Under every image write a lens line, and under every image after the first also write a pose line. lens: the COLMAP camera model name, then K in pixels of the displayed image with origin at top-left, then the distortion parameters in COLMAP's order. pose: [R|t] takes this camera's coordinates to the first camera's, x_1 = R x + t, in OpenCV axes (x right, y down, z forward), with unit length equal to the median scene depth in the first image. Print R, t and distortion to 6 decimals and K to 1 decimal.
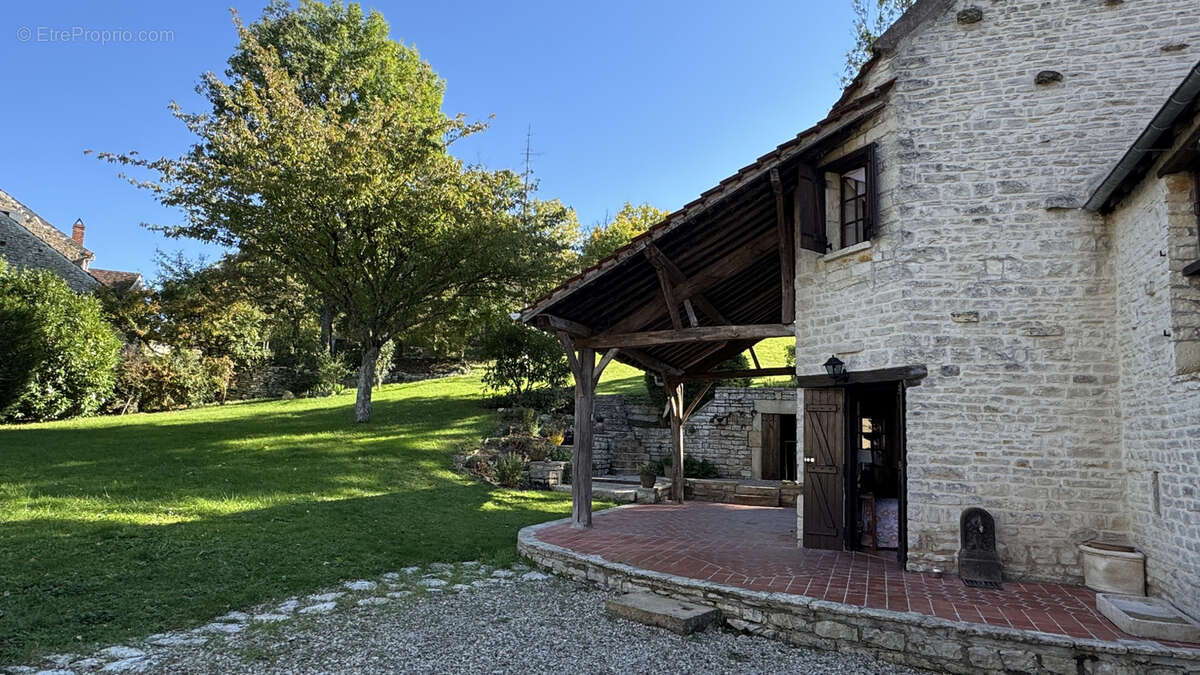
lens RADIAL K [[700.7, 0, 594.0], [0, 700.7, 337.3], [0, 0, 1]] dist [-0.015218, 0.002951]
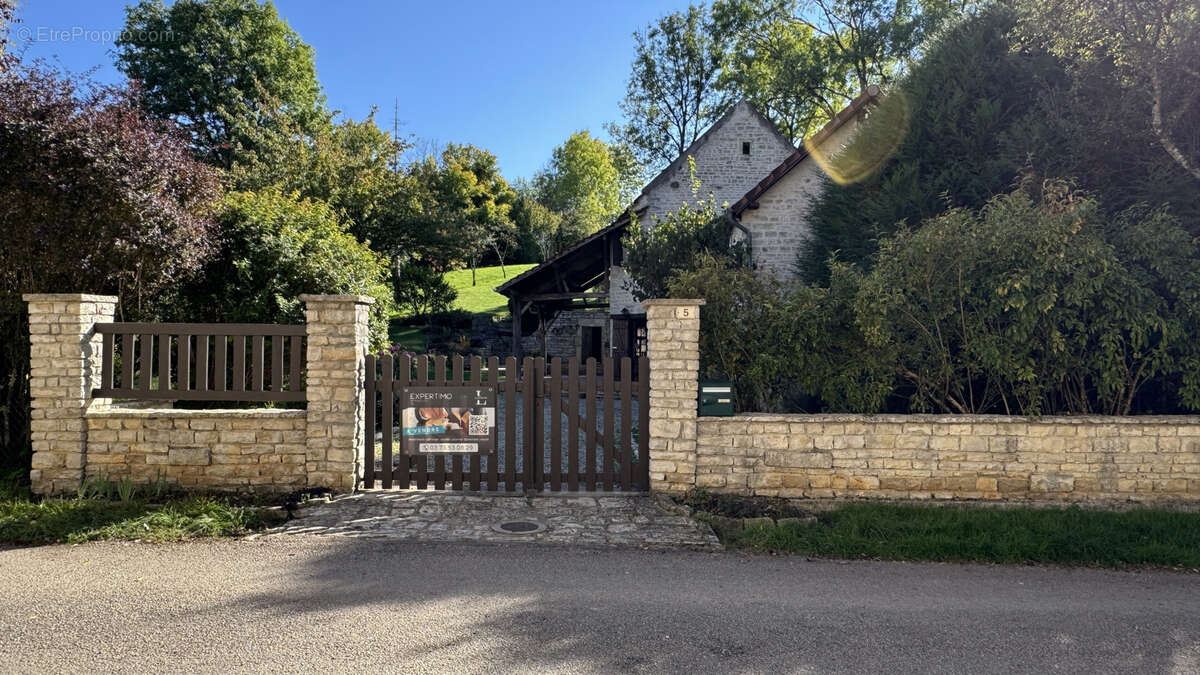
lens RADIAL K [[700.7, 0, 596.2], [0, 700.7, 329.7], [0, 0, 1]] dist [-0.015218, 0.002951]
pose [[0.956079, -0.019659, 0.292450, -0.593766], [-0.015581, 0.992929, 0.117682, -0.221846], [-0.292695, -0.117070, 0.949012, -1.648774]]
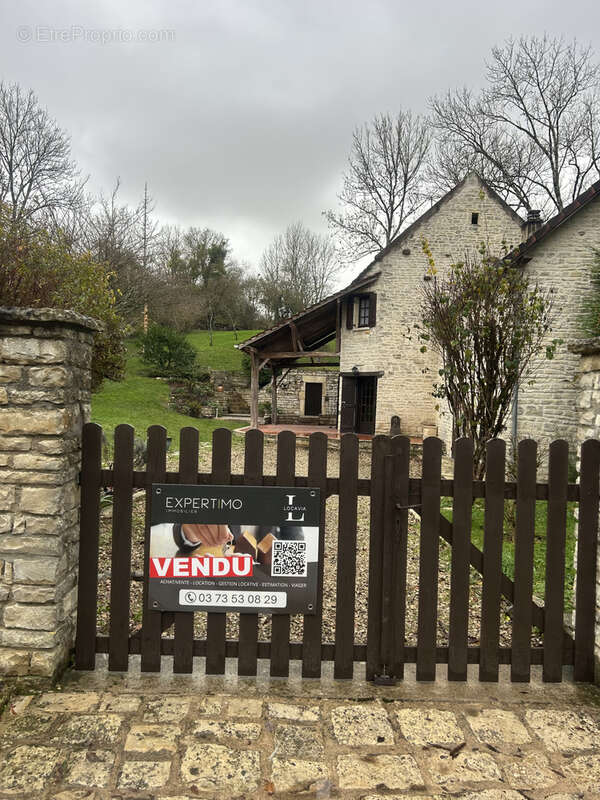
lens RADIAL K [[542.6, 0, 299.2], [0, 542.6, 407.1], [0, 0, 1]] dist [0.035406, -0.000896]
pose [[0.956774, -0.005728, 0.290775, -0.582896], [-0.041917, 0.986651, 0.157360, -0.165461], [-0.287794, -0.162747, 0.943763, -1.182973]]
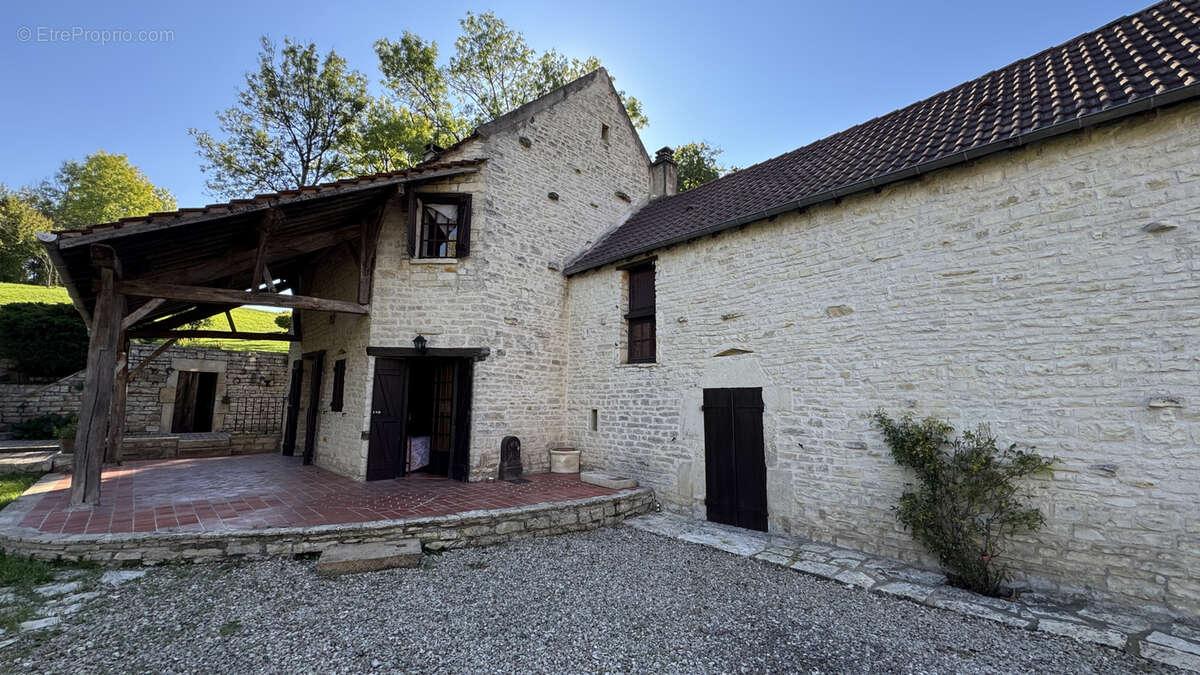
lens RADIAL K [[475.9, 0, 597.2], [0, 475.9, 334.7], [0, 0, 1]] dist [-0.003287, -0.000429]
pose [[0.423879, 0.095727, 0.900646, -0.382306], [-0.120426, 0.991527, -0.048709, 0.032938], [-0.897677, -0.087814, 0.431815, 0.322212]]
